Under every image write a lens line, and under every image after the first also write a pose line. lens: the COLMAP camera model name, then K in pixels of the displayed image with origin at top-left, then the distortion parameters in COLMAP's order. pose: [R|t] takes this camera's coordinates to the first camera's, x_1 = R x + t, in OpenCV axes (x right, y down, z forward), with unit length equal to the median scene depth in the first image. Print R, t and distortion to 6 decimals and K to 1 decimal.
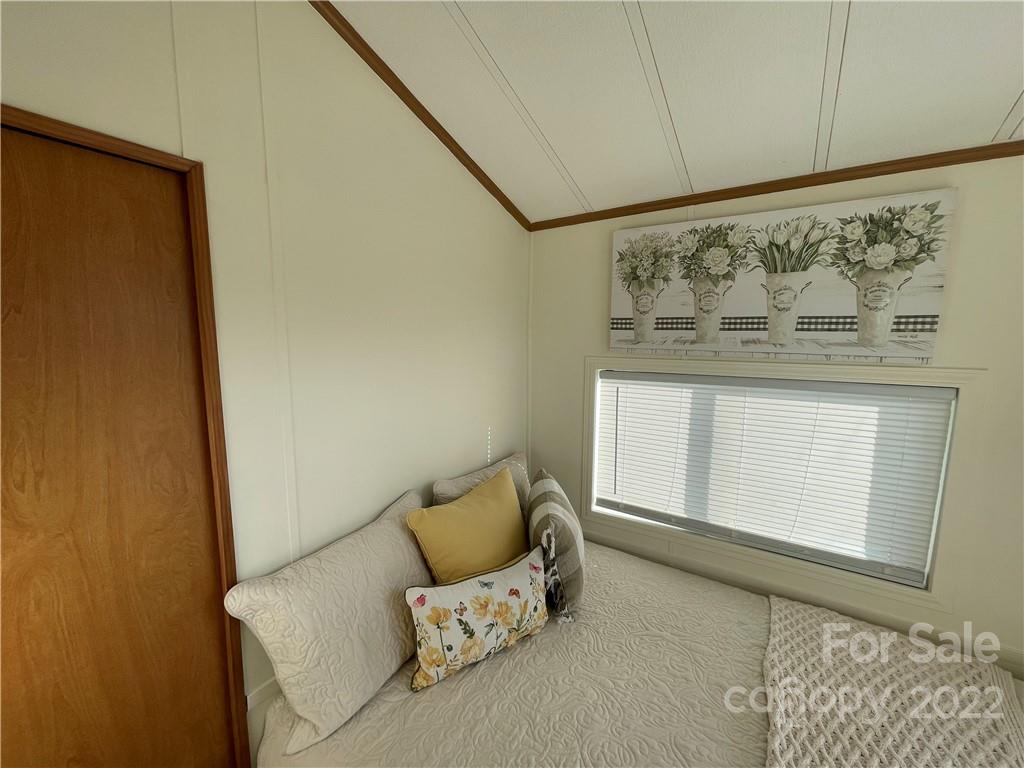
lens RADIAL K [[413.6, 0, 510.2], [0, 413.6, 386.5], [0, 0, 1]] dist [-0.002840, 0.000999]
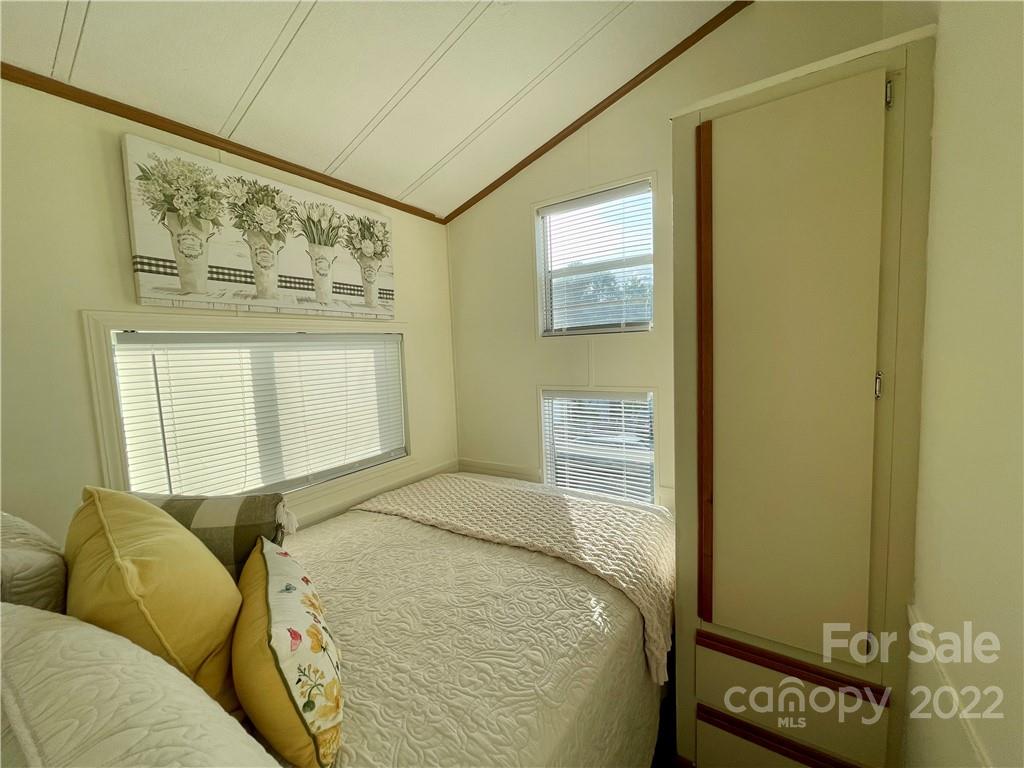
lens RADIAL K [[413.6, 0, 510.2], [0, 413.6, 386.5], [0, 0, 1]] dist [-0.002840, 0.000999]
pose [[-0.005850, -0.089117, 0.996004, -0.590194], [0.171318, 0.981206, 0.088799, 0.124670], [-0.985198, 0.171153, 0.009527, 0.472720]]
